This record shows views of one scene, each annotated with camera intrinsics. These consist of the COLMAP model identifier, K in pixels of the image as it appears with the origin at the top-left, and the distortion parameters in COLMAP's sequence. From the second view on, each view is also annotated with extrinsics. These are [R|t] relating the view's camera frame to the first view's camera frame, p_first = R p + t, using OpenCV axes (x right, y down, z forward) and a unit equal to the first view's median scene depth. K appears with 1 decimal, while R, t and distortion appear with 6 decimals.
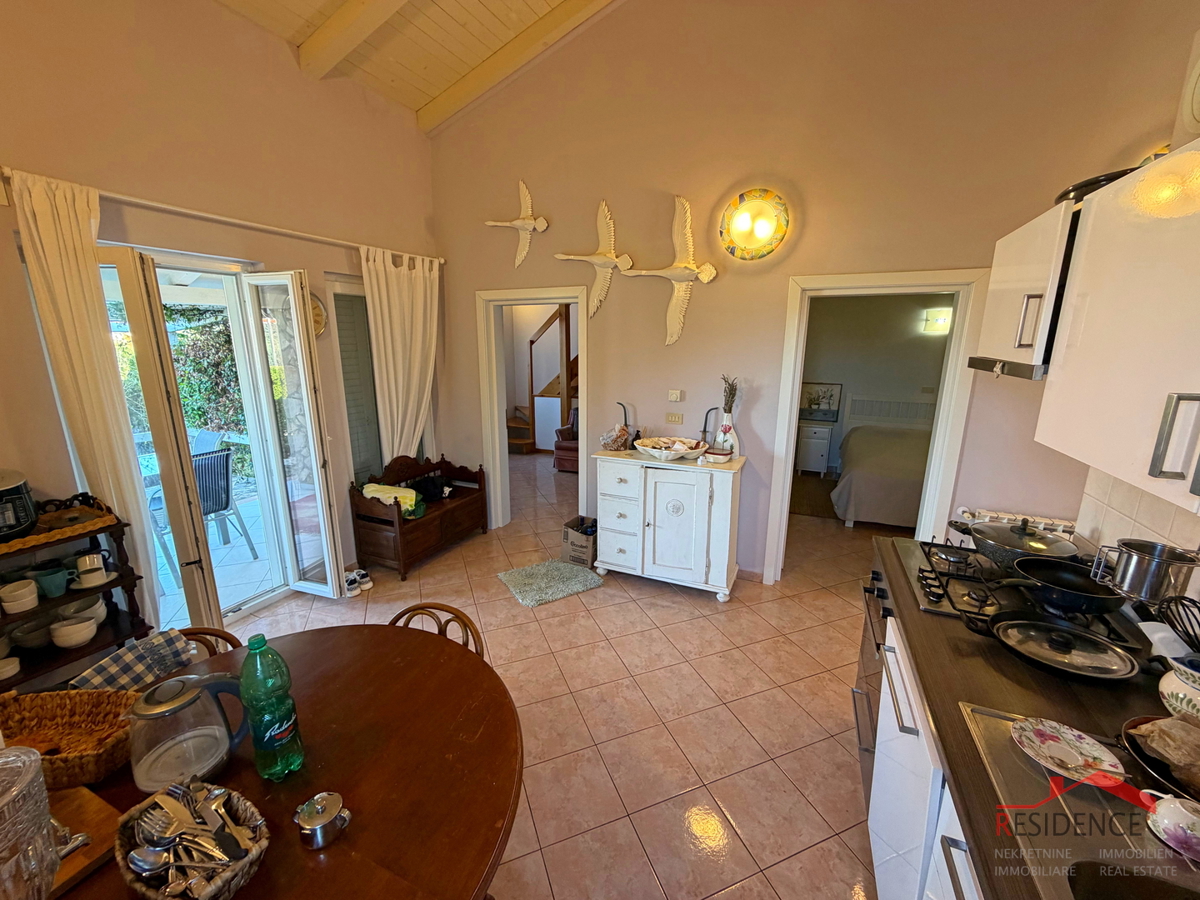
lens RADIAL K [[477.7, 0, 597.1], [0, 477.7, 447.6], [0, 0, 1]] dist [0.000883, -0.000306]
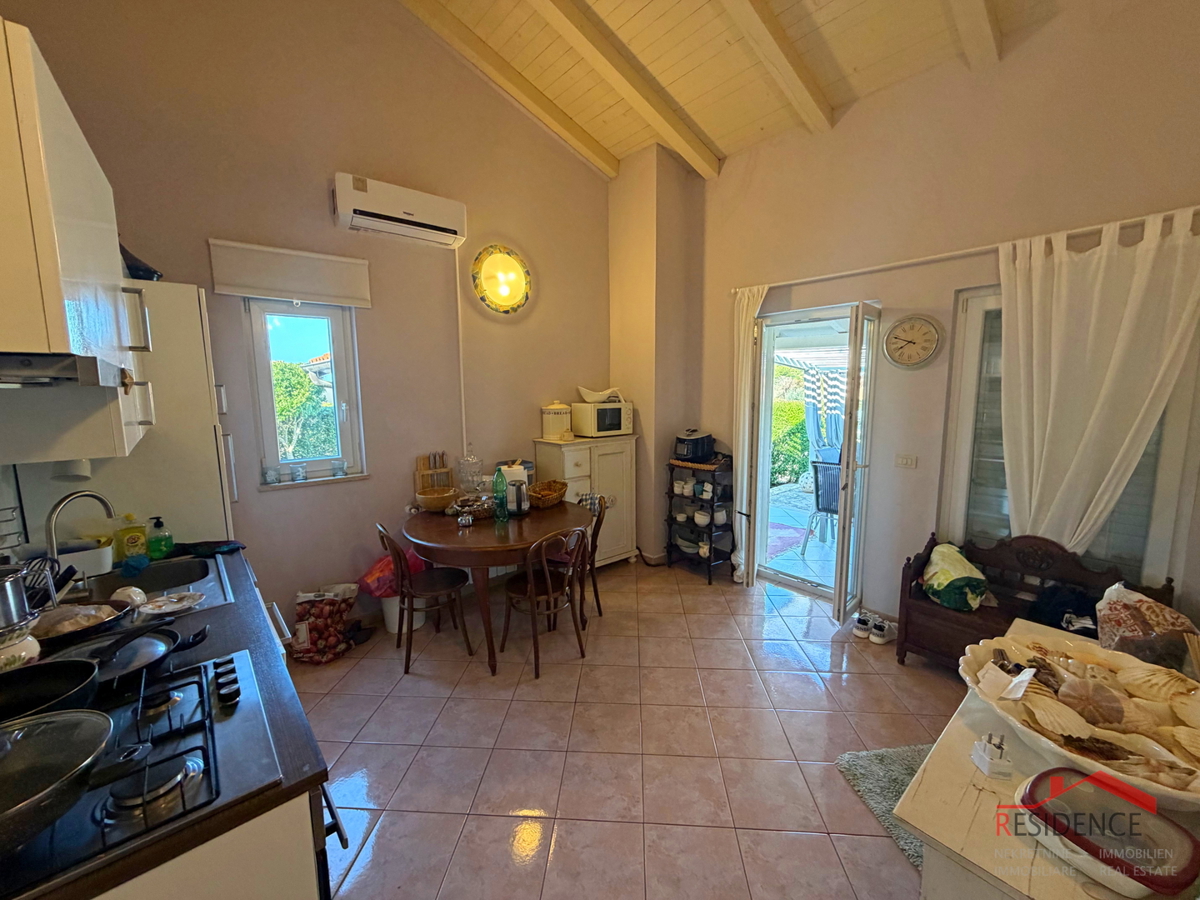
lens RADIAL K [[477.7, 0, 597.1], [0, 477.7, 447.6], [0, 0, 1]] dist [0.000883, -0.000306]
pose [[-0.430792, 0.117209, -0.894808, 0.506616], [-0.194426, 0.956191, 0.218853, -0.148675], [0.881259, 0.268254, -0.389131, 0.800966]]
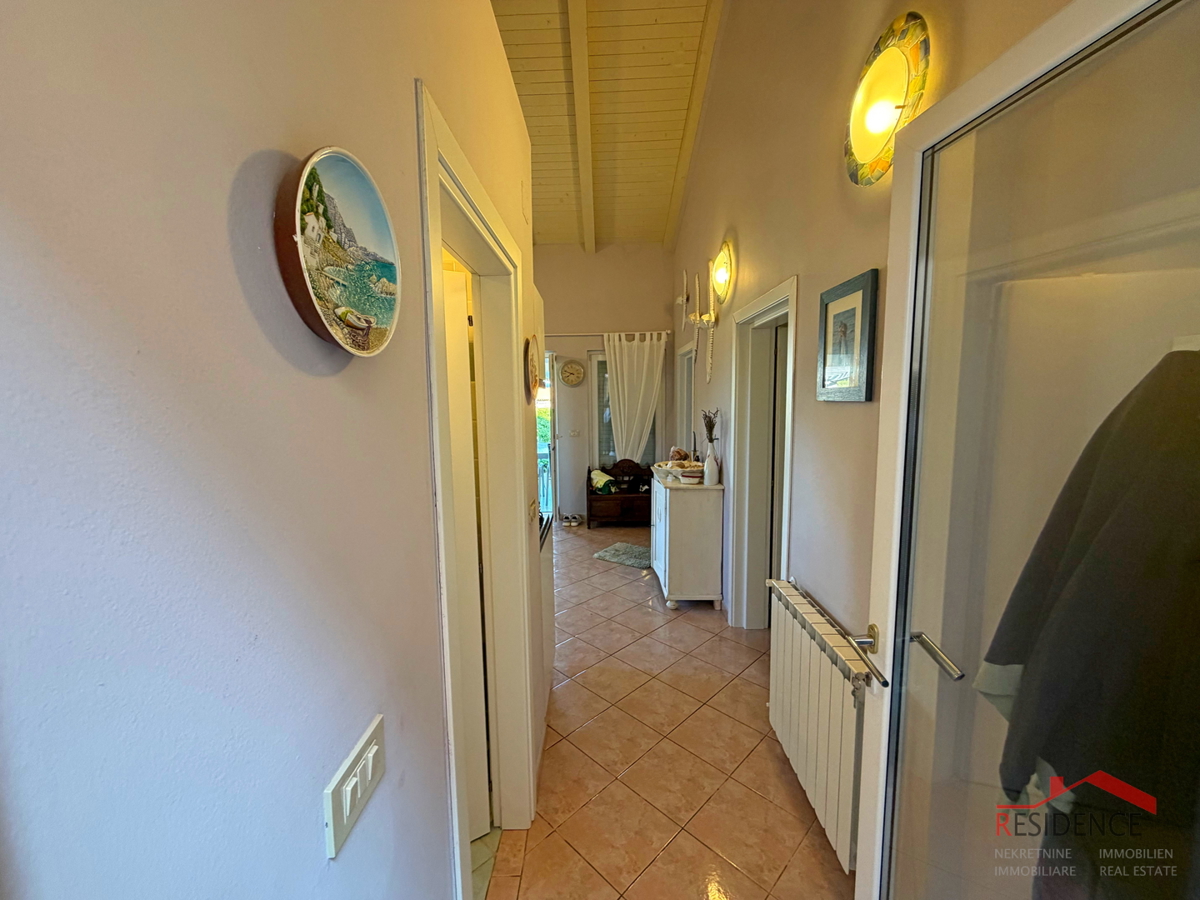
lens RADIAL K [[477.7, 0, 597.1], [0, 477.7, 447.6], [0, 0, 1]] dist [0.000883, -0.000306]
pose [[0.395379, 0.096656, -0.913418, 1.134958], [-0.192014, 0.981174, 0.020711, -0.038519], [0.898224, 0.167200, 0.406495, 0.321887]]
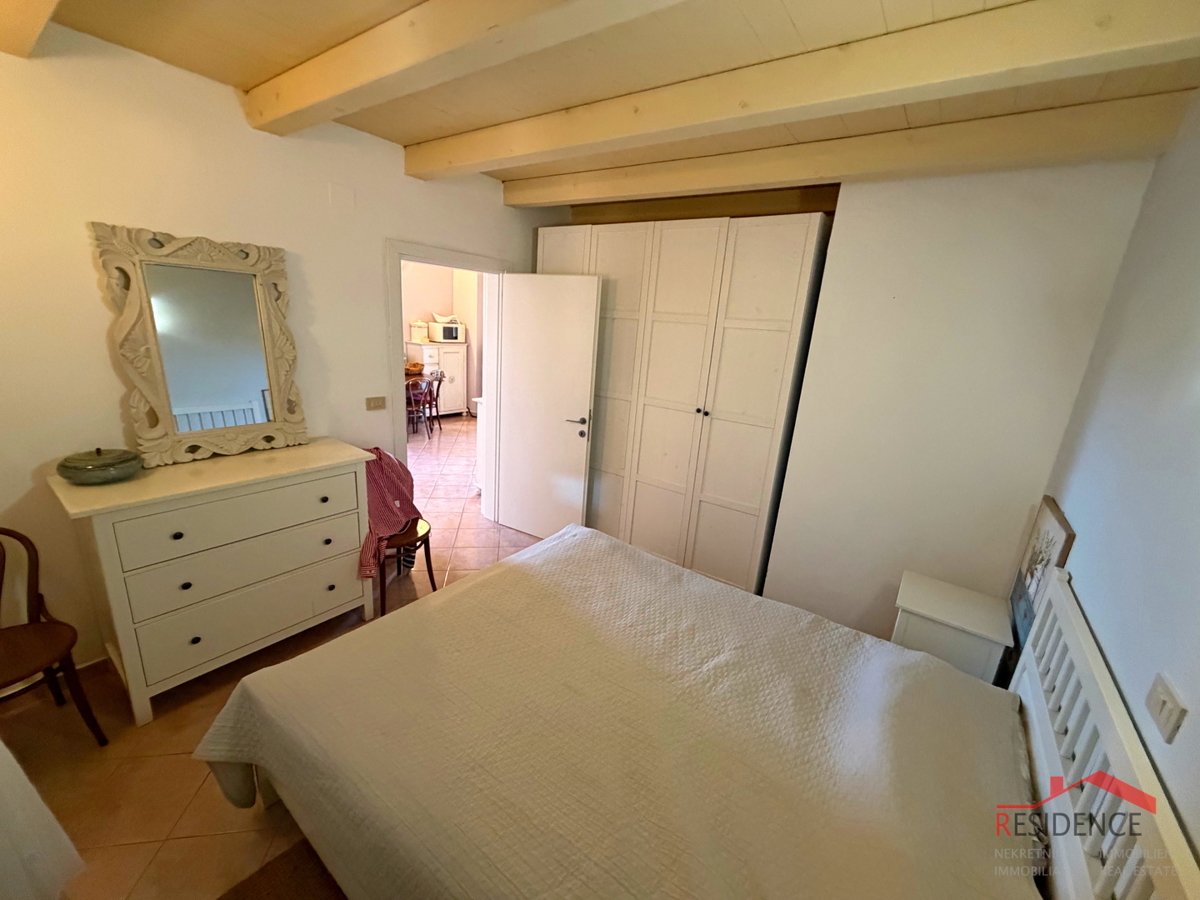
lens RADIAL K [[477.7, 0, 597.1], [0, 477.7, 447.6], [0, 0, 1]] dist [0.000883, -0.000306]
pose [[-0.207249, 0.241202, -0.948087, 1.468722], [-0.290293, 0.910316, 0.295049, -0.322690], [0.934226, 0.336372, -0.118643, 1.405482]]
